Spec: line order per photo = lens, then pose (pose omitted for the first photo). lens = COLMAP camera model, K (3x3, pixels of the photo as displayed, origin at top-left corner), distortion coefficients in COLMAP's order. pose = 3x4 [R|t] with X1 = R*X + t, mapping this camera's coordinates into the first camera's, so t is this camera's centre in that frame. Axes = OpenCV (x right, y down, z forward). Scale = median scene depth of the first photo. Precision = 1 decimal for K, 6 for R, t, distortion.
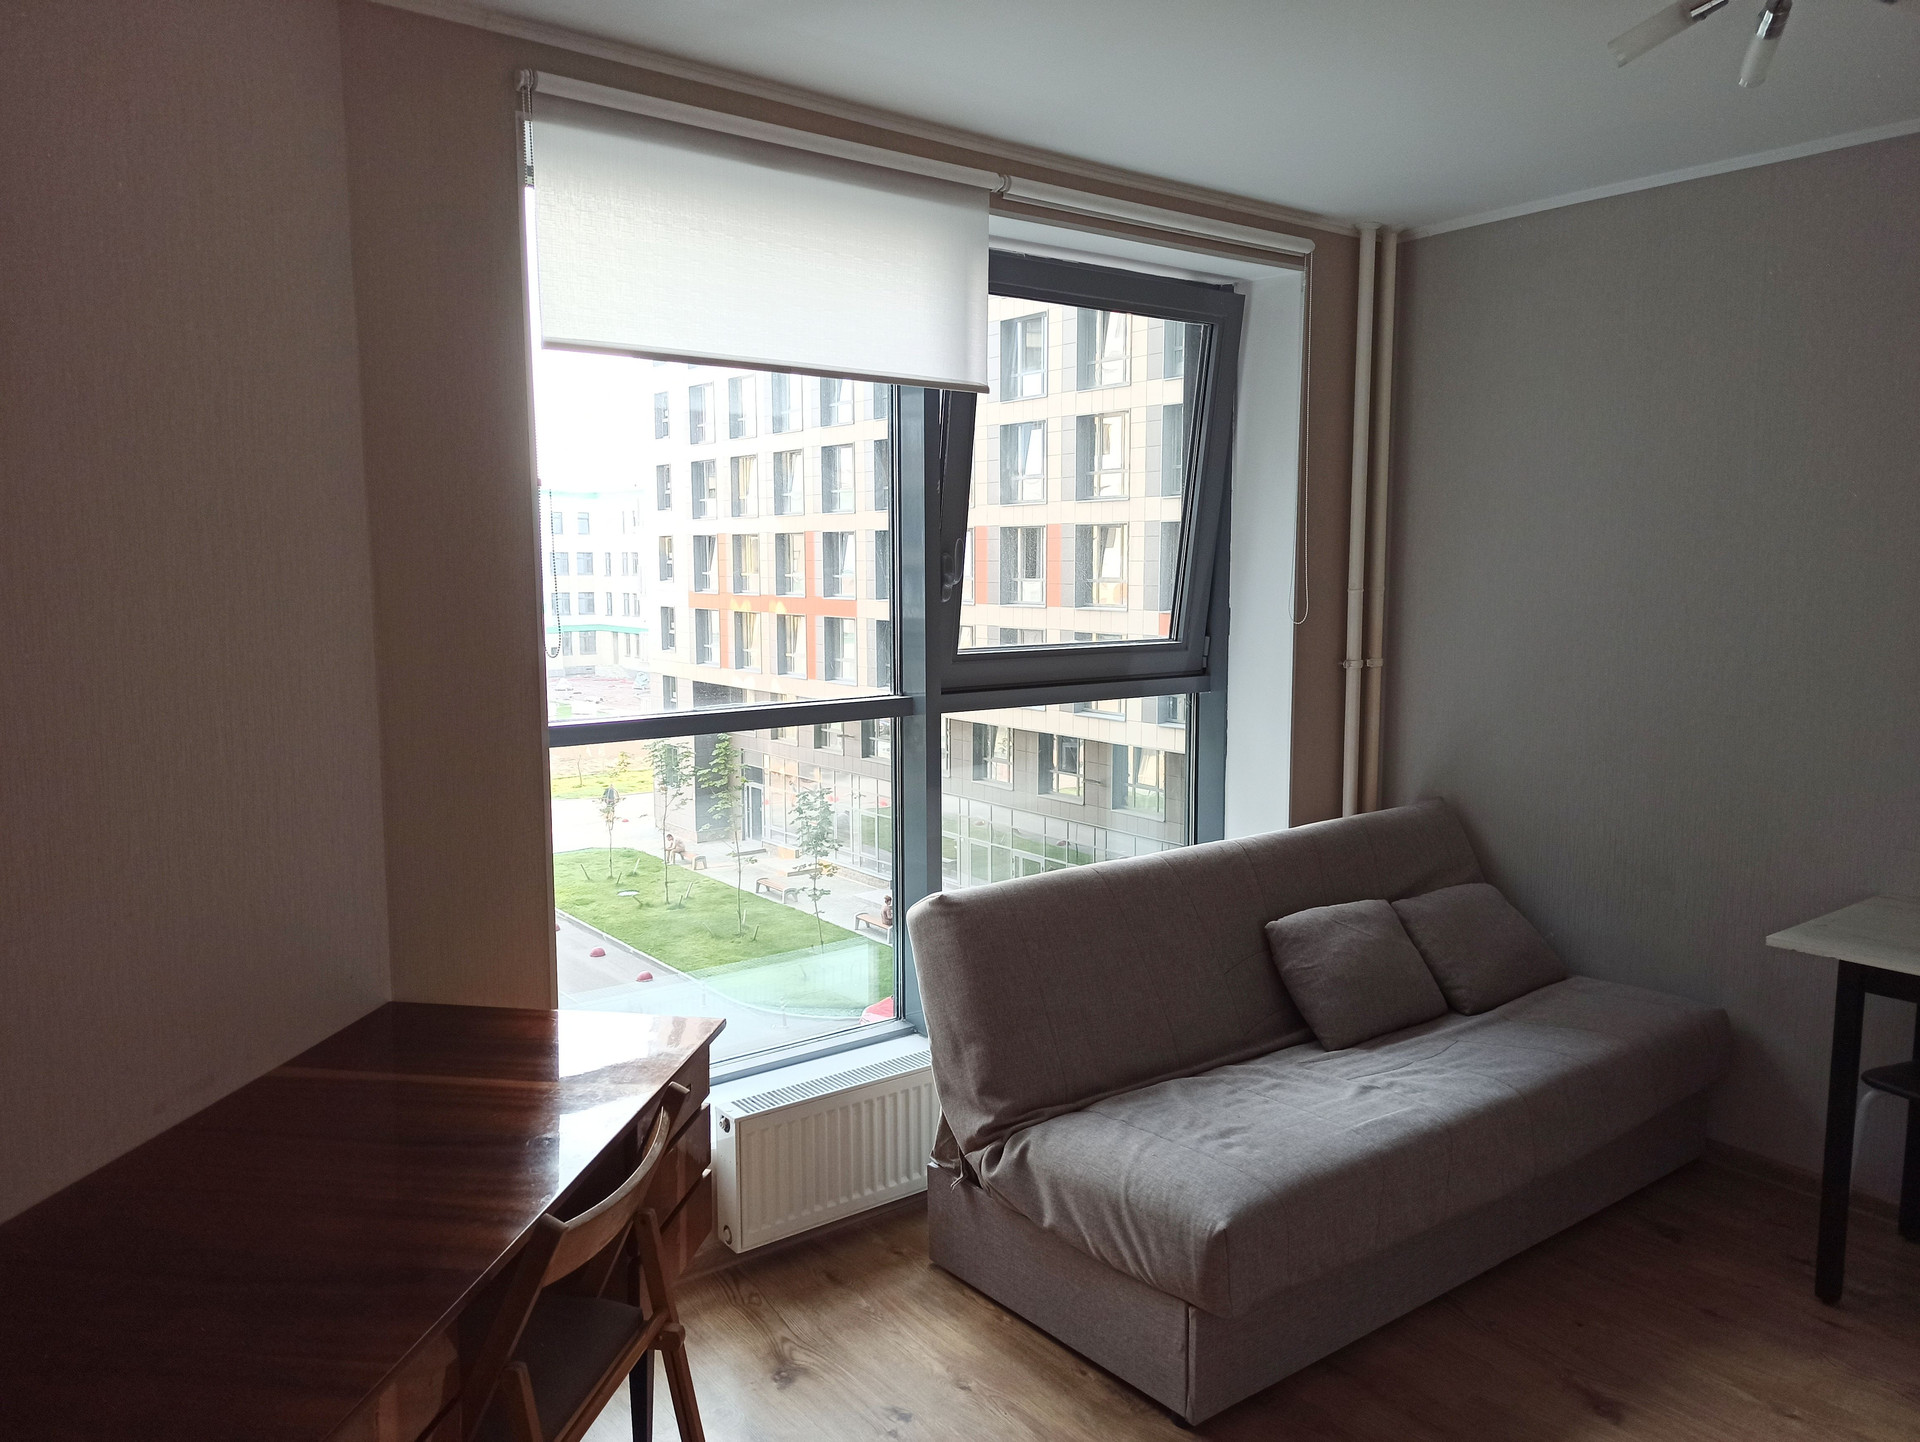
lens RADIAL K [[1422.2, 0, 976.5], [0, 1422.2, 723.6], [0, 0, 1]] dist [0.071292, -0.051295]
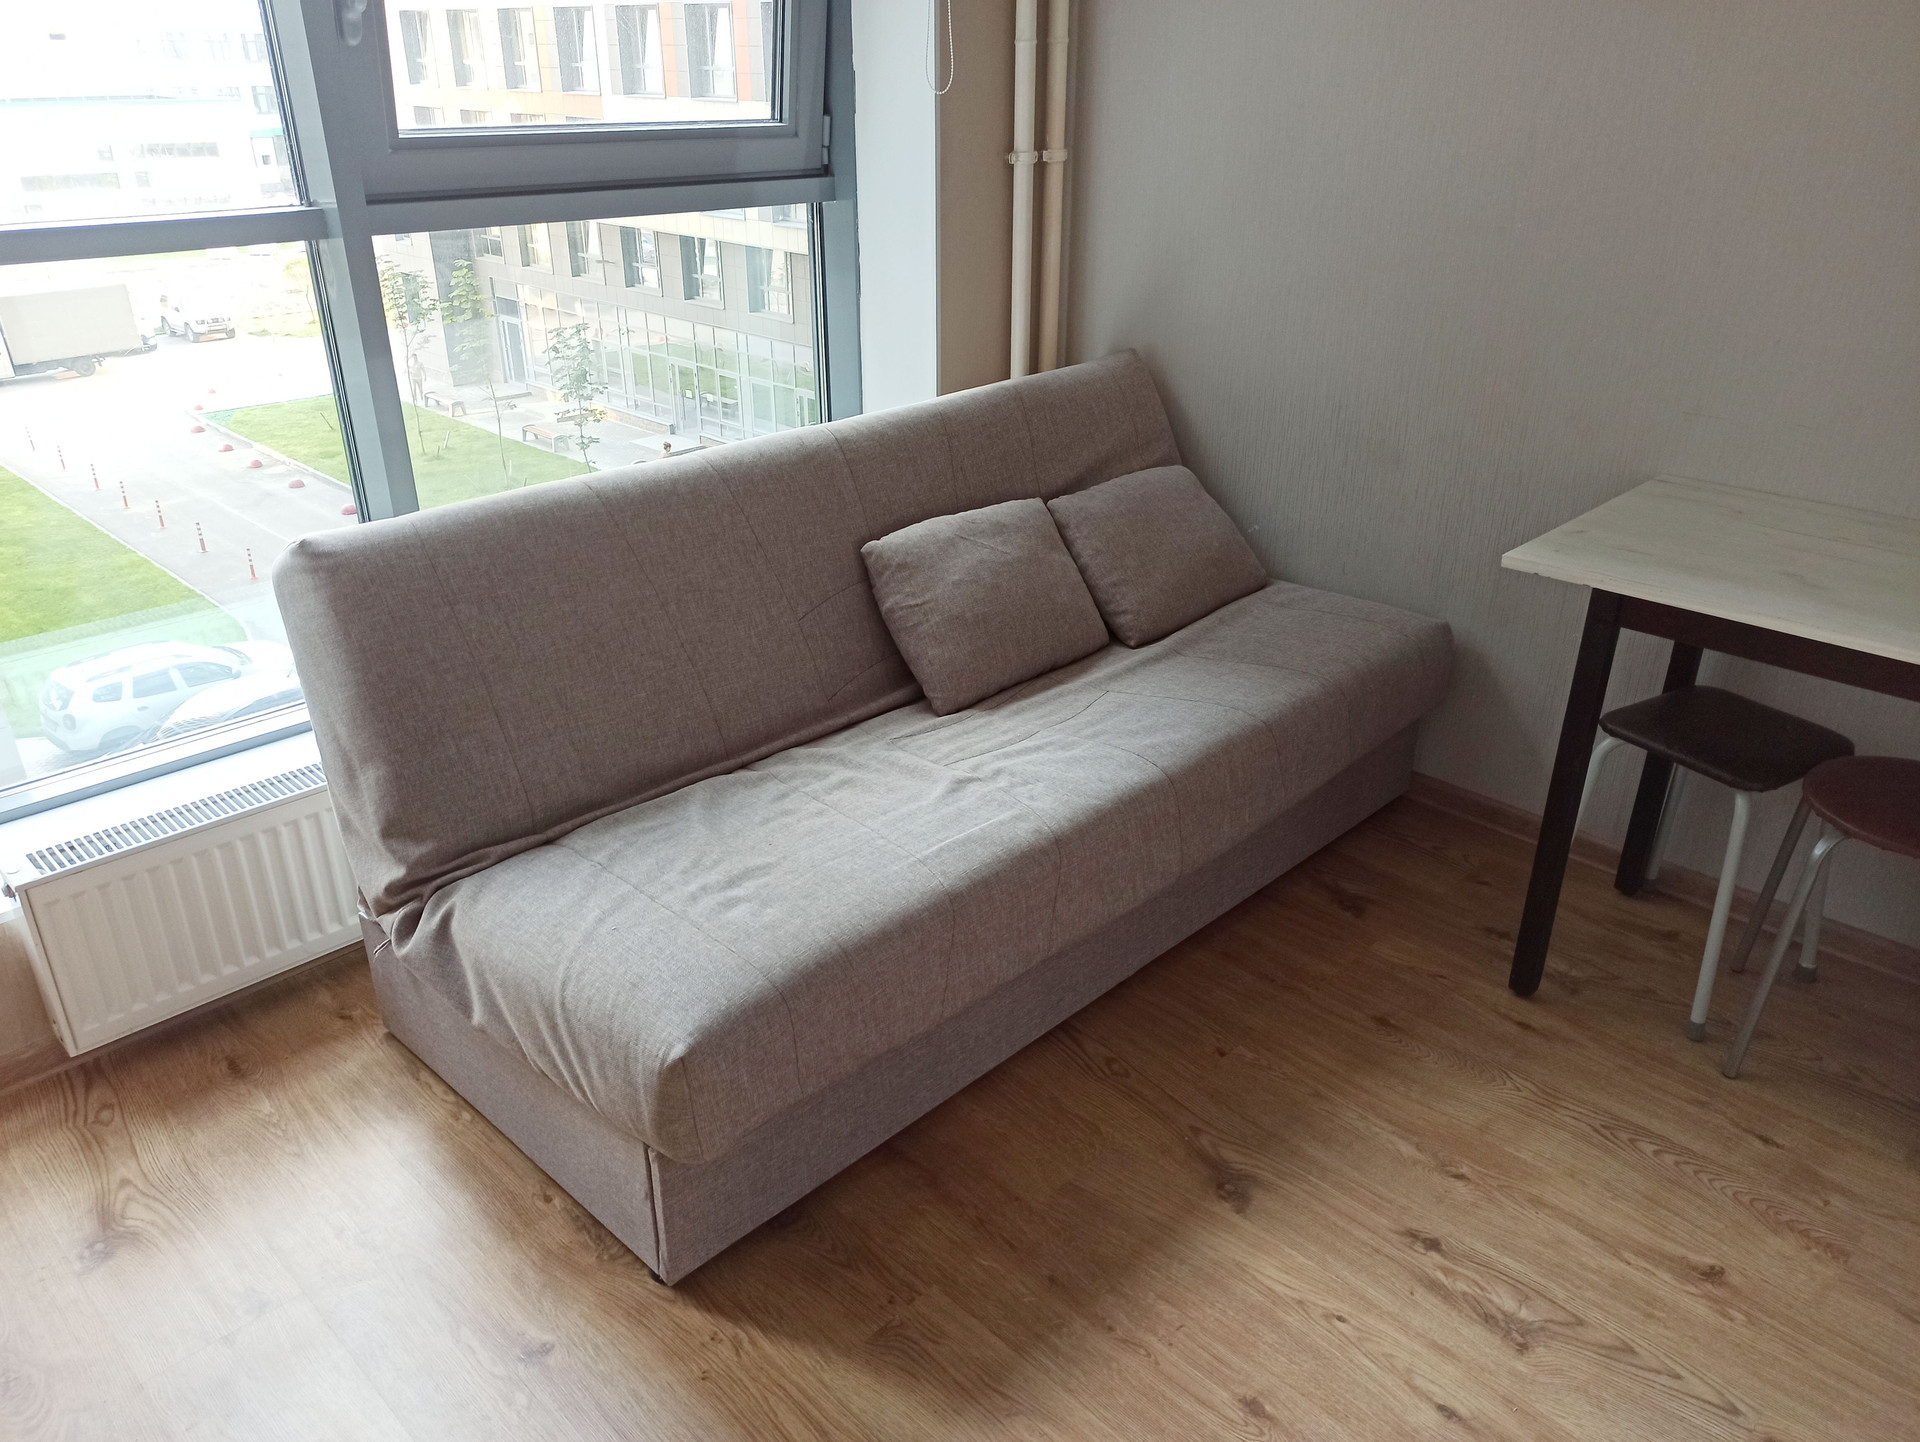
lens RADIAL K [[1422.2, 0, 965.8], [0, 1422.2, 726.7], [0, 0, 1]] dist [0.071292, -0.051295]
pose [[0.991593, -0.053891, 0.117638, 0.135381], [0.013591, 0.947491, 0.319493, -0.001830], [-0.128679, -0.315209, 0.940258, 0.235962]]
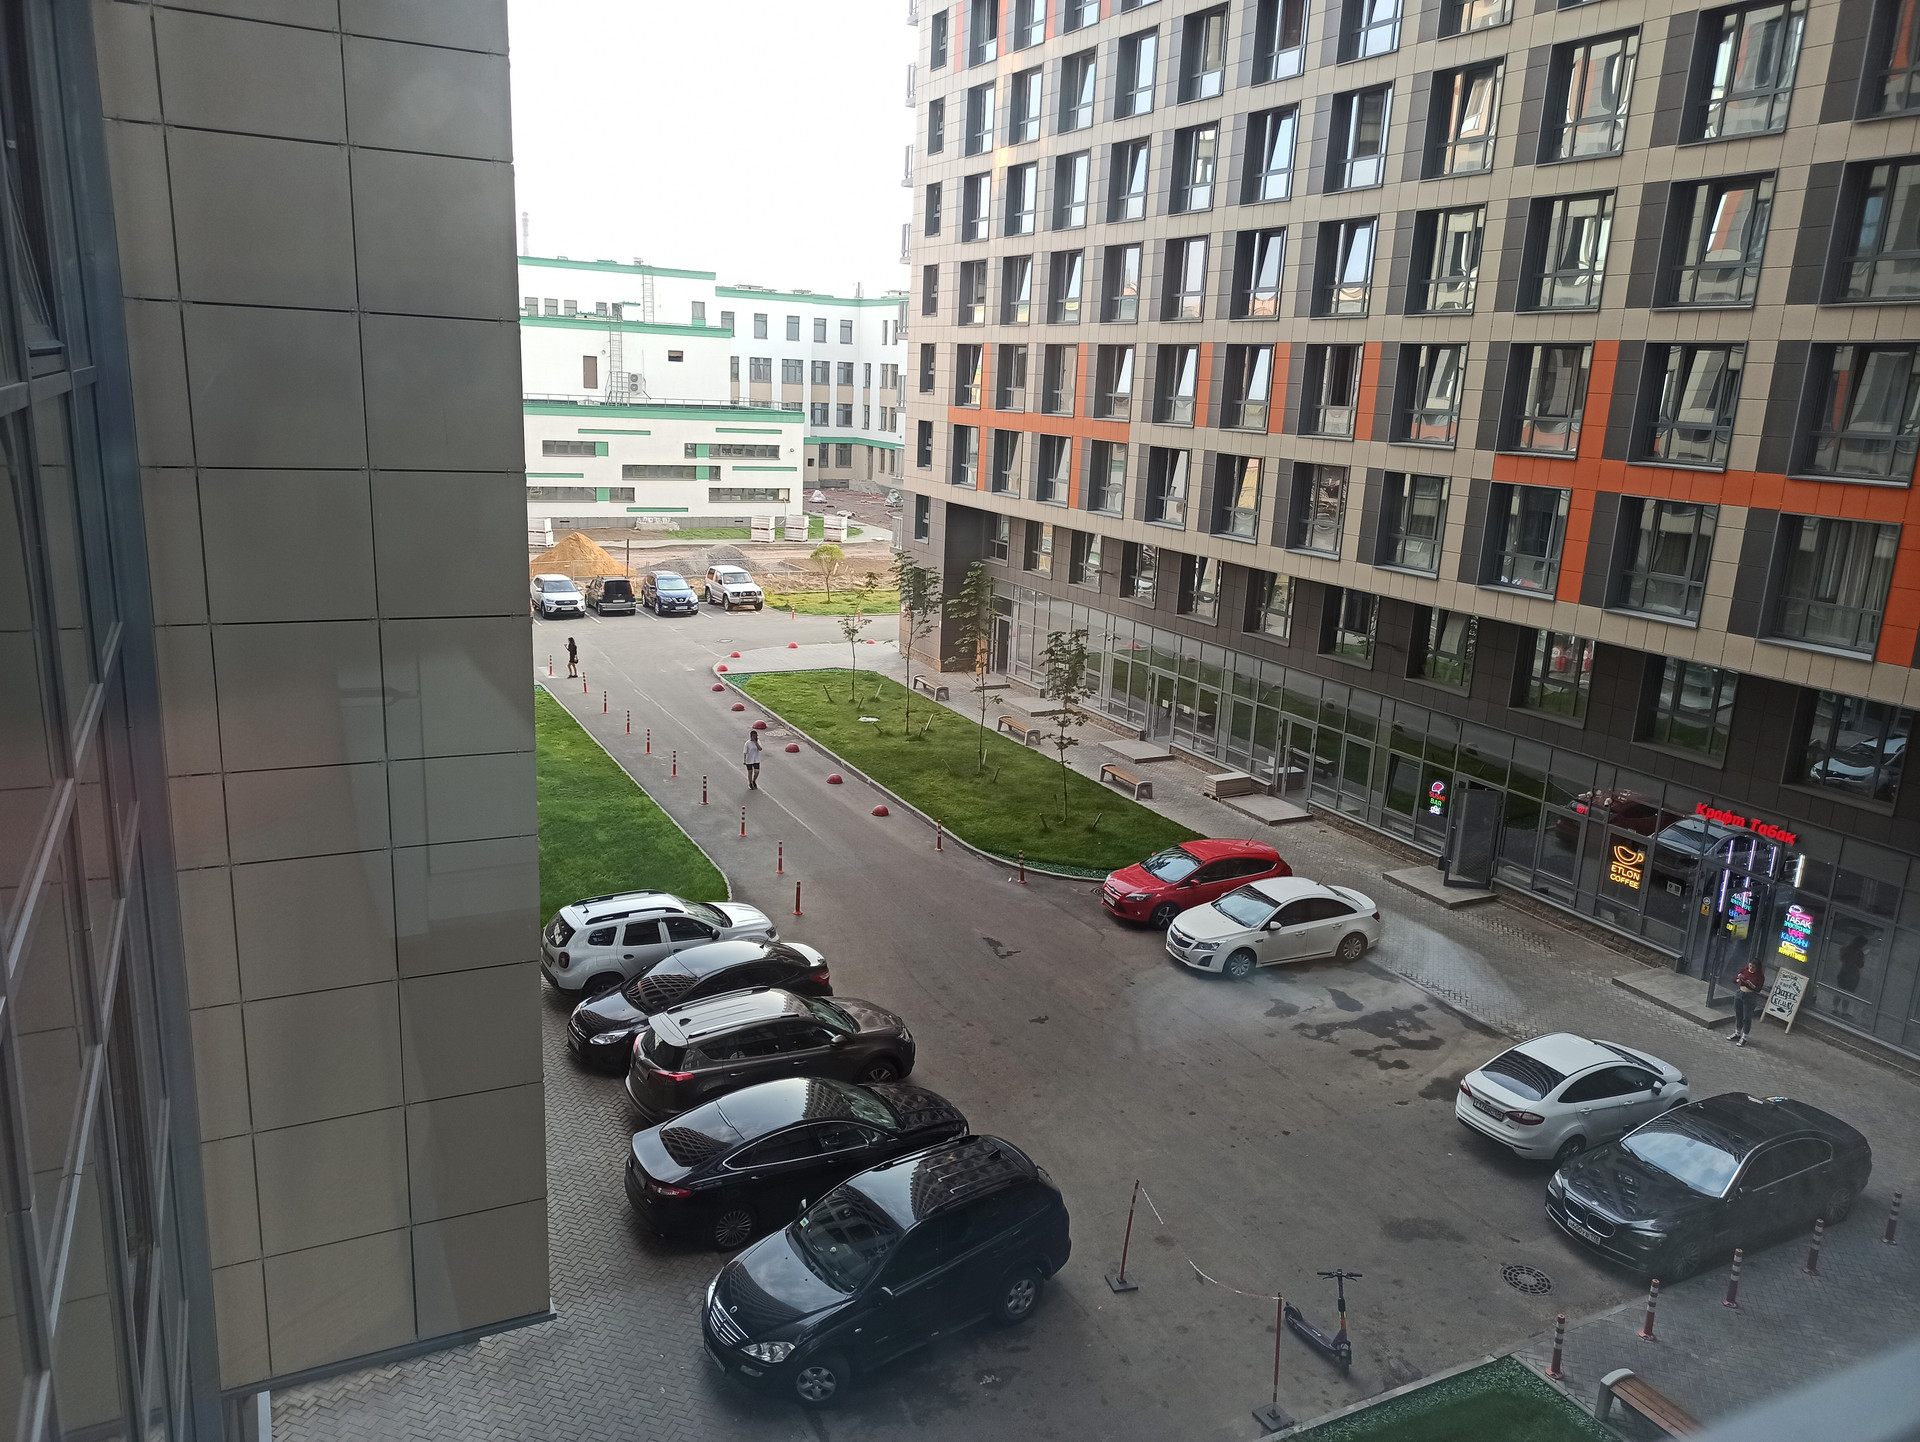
lens RADIAL K [[1422.2, 0, 964.6], [0, 1422.2, 718.4], [0, 0, 1]] dist [0.071292, -0.051295]
pose [[0.981889, 0.086431, -0.168595, -0.186262], [-0.066473, 0.990469, 0.120633, -0.031409], [0.177415, -0.107241, 0.978276, 0.740001]]
